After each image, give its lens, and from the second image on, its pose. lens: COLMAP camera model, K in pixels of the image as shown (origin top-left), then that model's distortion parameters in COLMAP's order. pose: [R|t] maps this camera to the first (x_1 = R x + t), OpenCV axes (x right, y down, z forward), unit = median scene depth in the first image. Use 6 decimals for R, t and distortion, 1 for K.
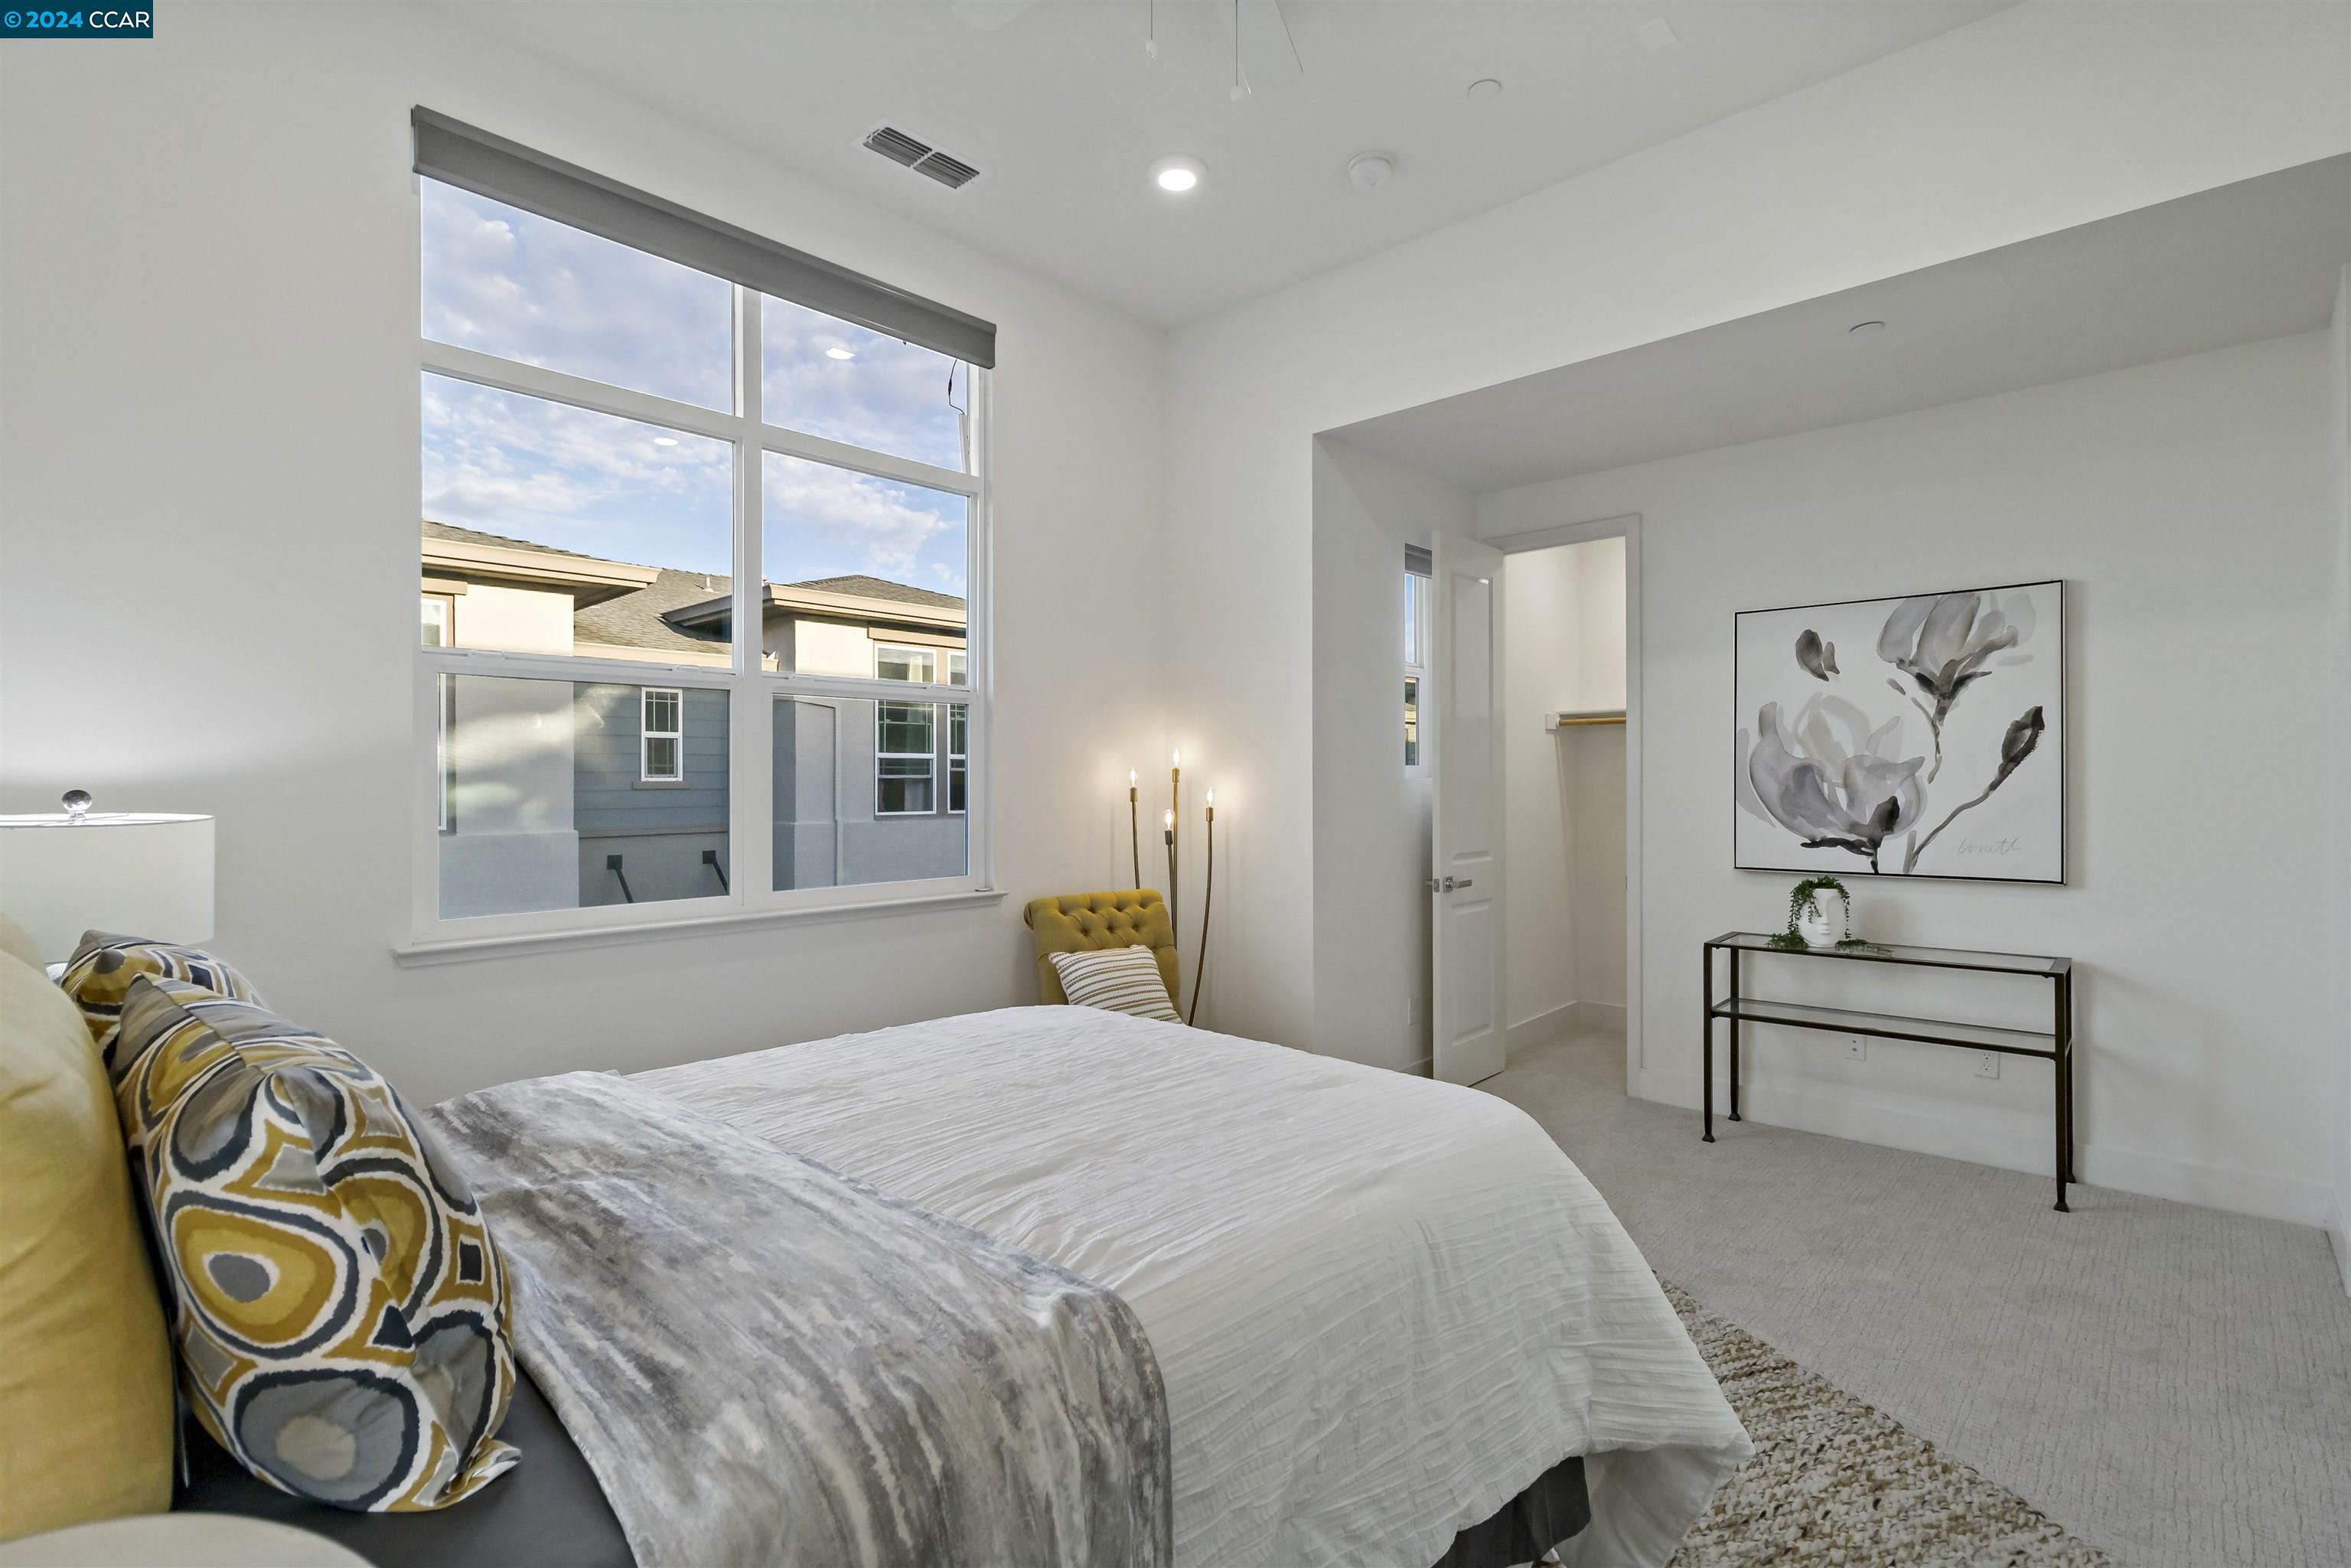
lens RADIAL K [[1099.4, 0, 1175.5], [0, 1099.4, 784.0], [0, 0, 1]] dist [-0.002614, 0.000015]
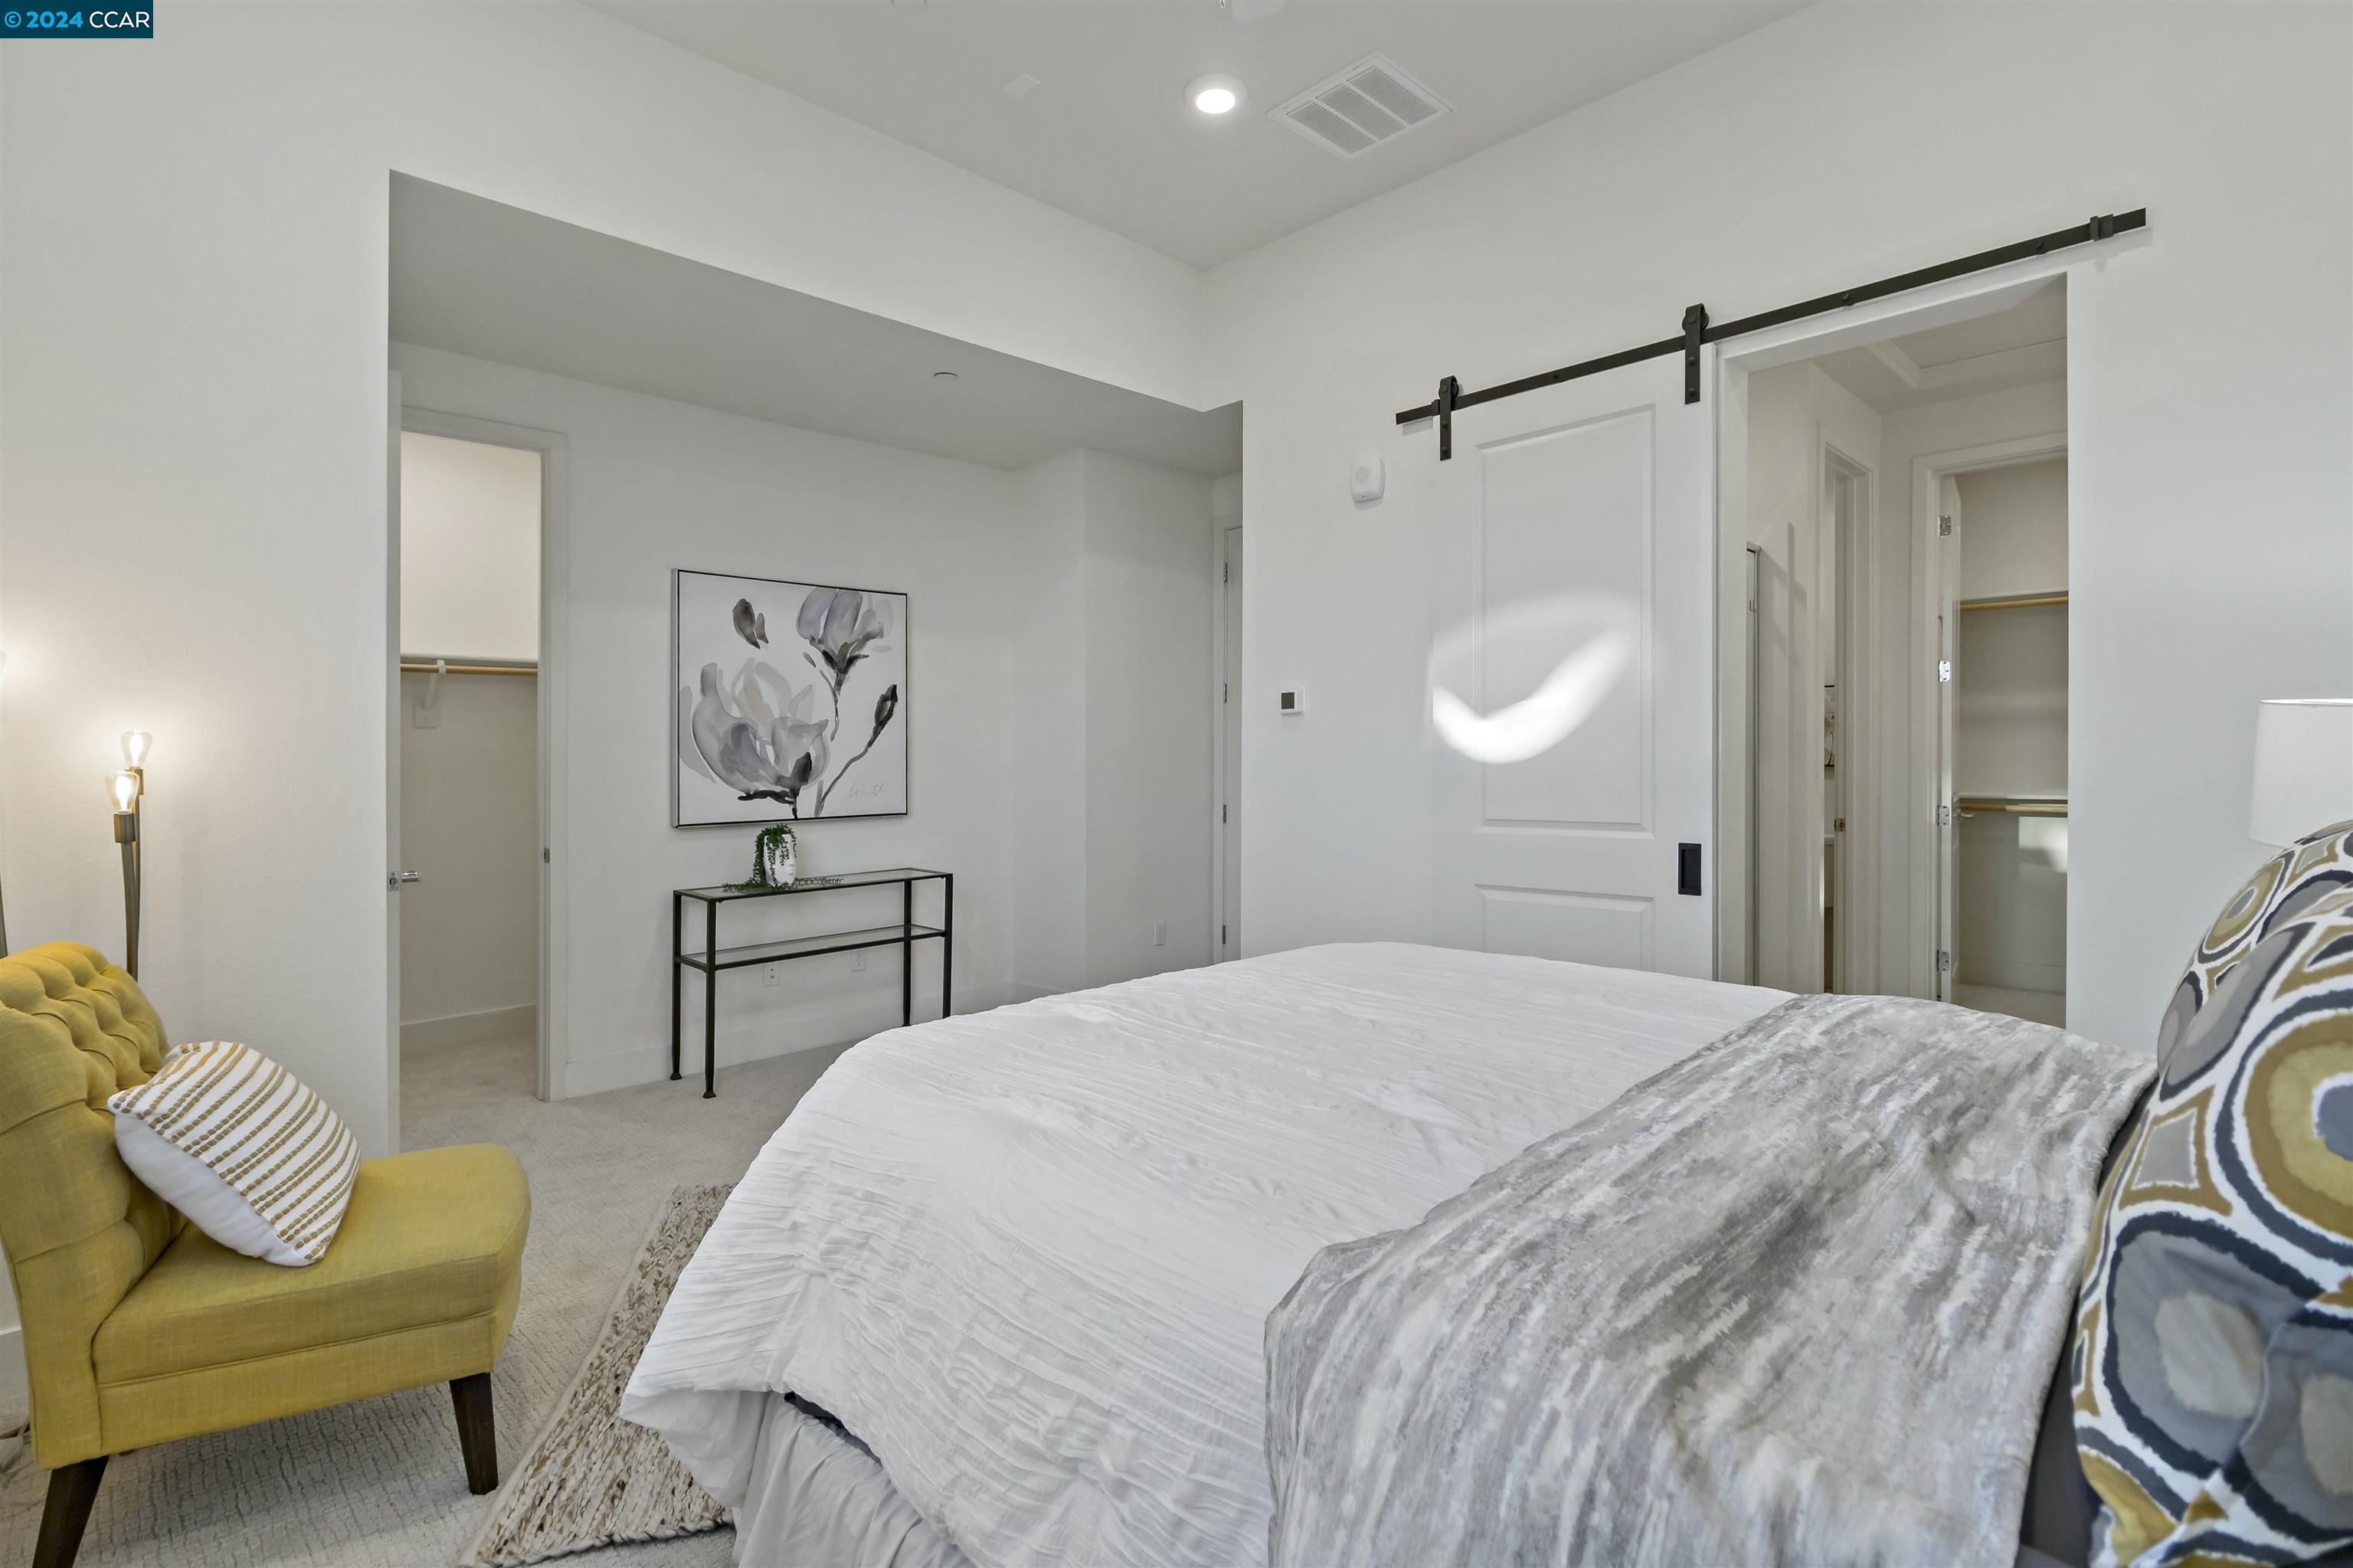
lens RADIAL K [[1100.4, 0, 1176.5], [0, 1100.4, 784.0], [0, 0, 1]] dist [-0.002614, 0.000015]
pose [[0.044487, -0.018250, 0.998843, -0.506183], [0.017043, 0.999701, 0.017507, 0.030963], [-0.998865, 0.016245, 0.044784, 0.542949]]
